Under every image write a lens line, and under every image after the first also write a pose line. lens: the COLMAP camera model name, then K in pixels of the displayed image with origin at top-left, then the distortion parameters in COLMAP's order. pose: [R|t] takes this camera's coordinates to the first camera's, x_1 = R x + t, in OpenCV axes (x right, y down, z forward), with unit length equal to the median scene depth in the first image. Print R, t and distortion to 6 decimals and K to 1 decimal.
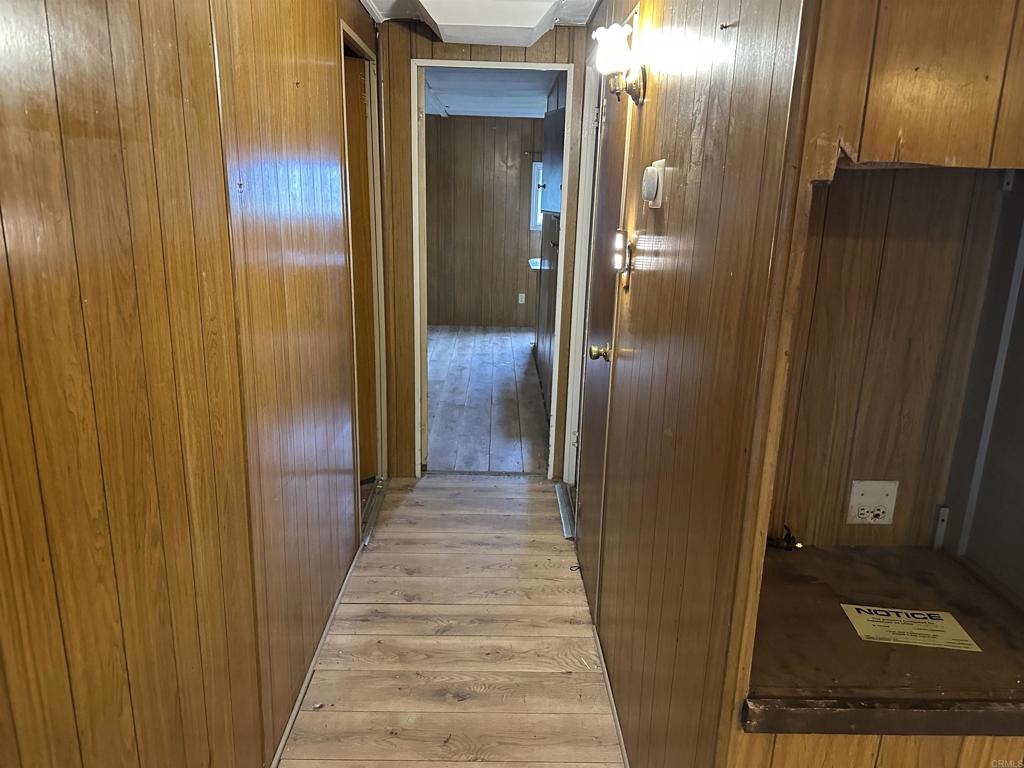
lens RADIAL K [[719.2, 0, 511.3], [0, 719.2, 383.6], [0, 0, 1]] dist [0.000640, 0.000009]
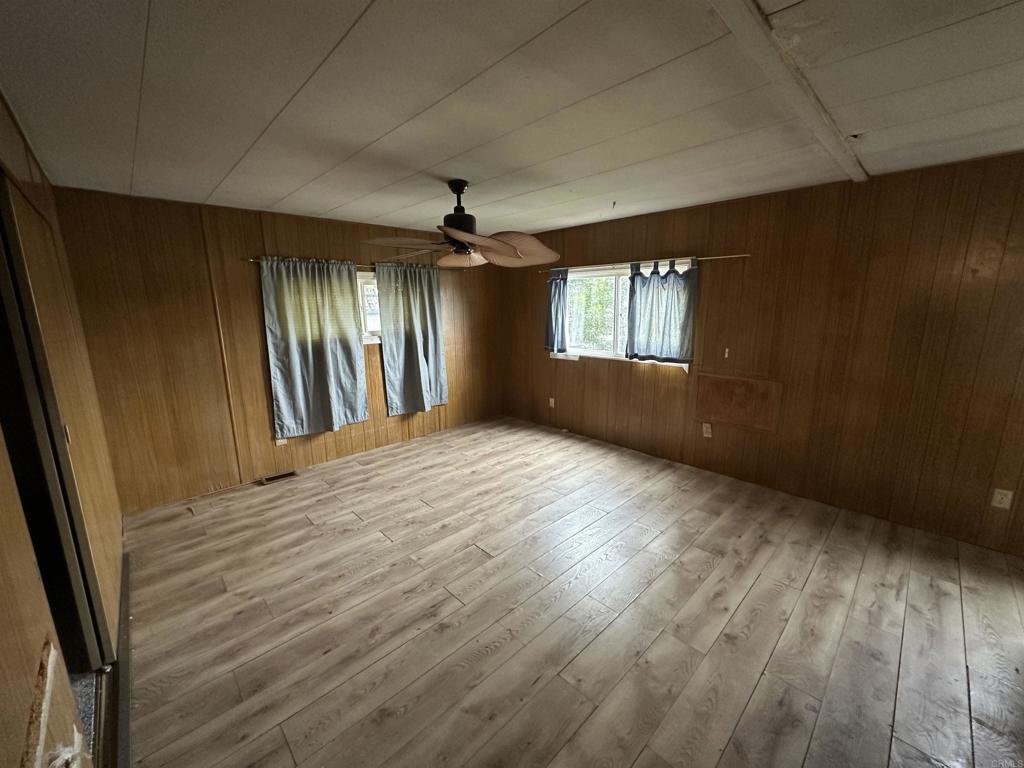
lens RADIAL K [[407.0, 0, 511.2], [0, 407.0, 384.2], [0, 0, 1]] dist [0.001325, -0.000029]
pose [[0.675595, 0.111020, -0.728867, -0.020154], [-0.163576, 0.986530, -0.001354, -0.148047], [0.718898, 0.120140, 0.684654, 0.564187]]
